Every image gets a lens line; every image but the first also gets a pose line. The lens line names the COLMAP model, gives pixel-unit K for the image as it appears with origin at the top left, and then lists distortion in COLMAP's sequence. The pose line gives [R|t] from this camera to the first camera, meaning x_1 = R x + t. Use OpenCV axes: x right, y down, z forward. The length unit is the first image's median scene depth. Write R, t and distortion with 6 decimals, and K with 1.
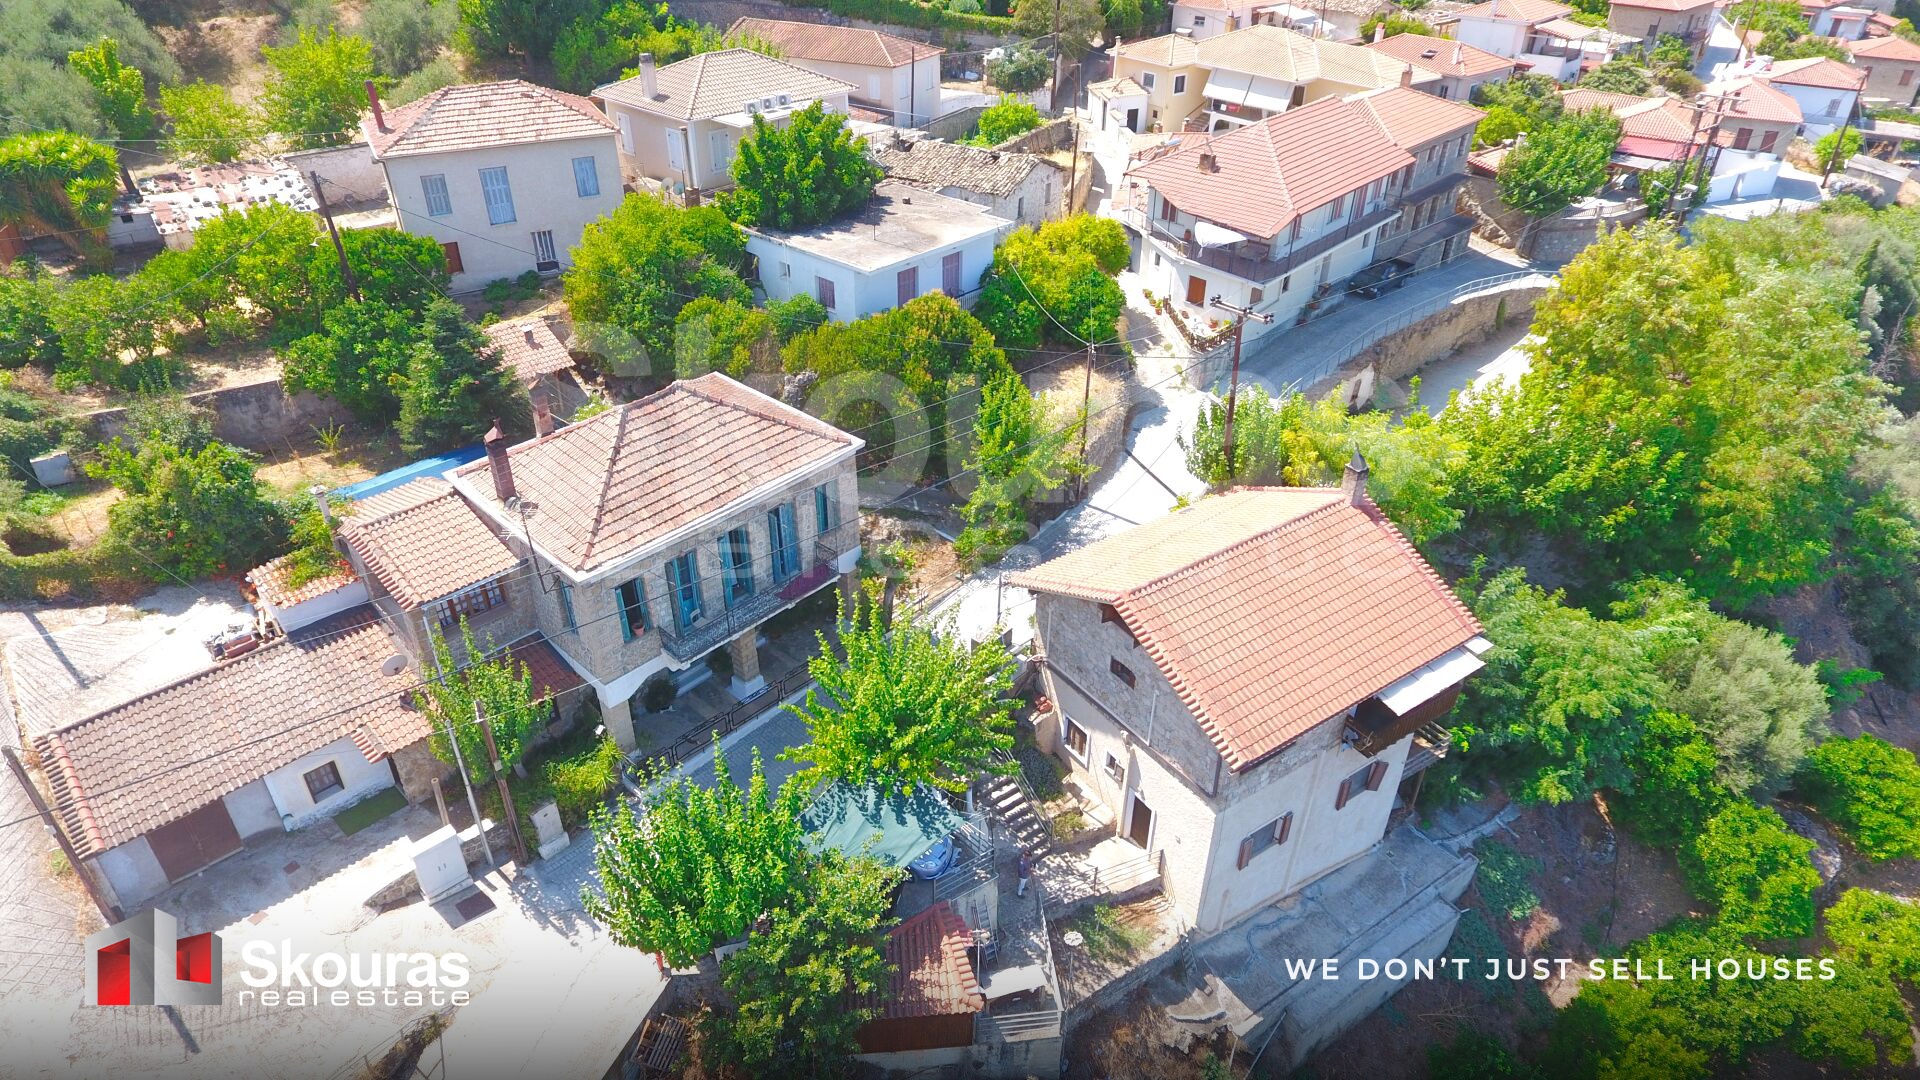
lens RADIAL K [[1107.1, 0, 935.7], [0, 1107.1, 540.5], [0, 0, 1]] dist [-0.001126, -0.001047]
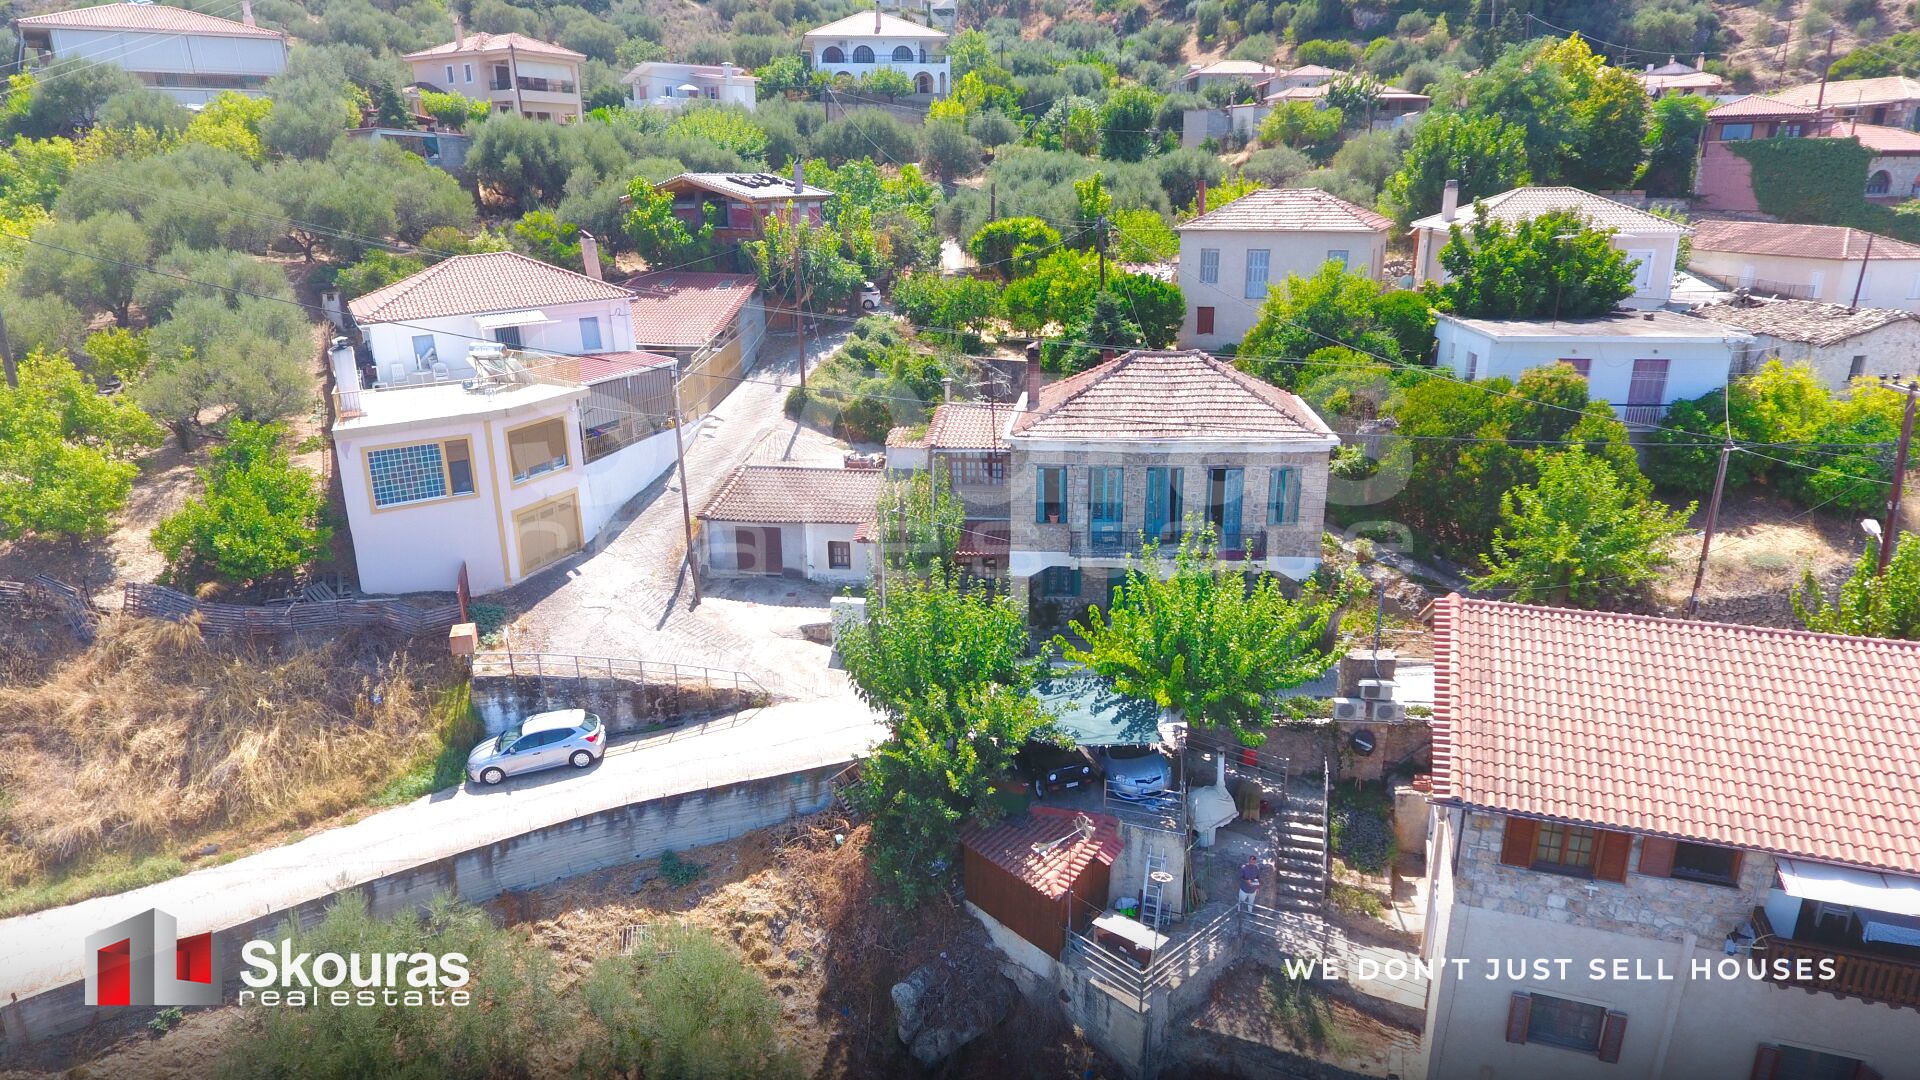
lens RADIAL K [[1121.5, 0, 960.0], [0, 1121.5, 540.0], [0, 0, 1]] dist [-0.002620, -0.003668]
pose [[0.602899, 0.234824, -0.762477, 0.509196], [-0.425657, 0.902993, -0.058473, 0.190841], [0.674781, 0.359807, 0.644368, 0.179986]]
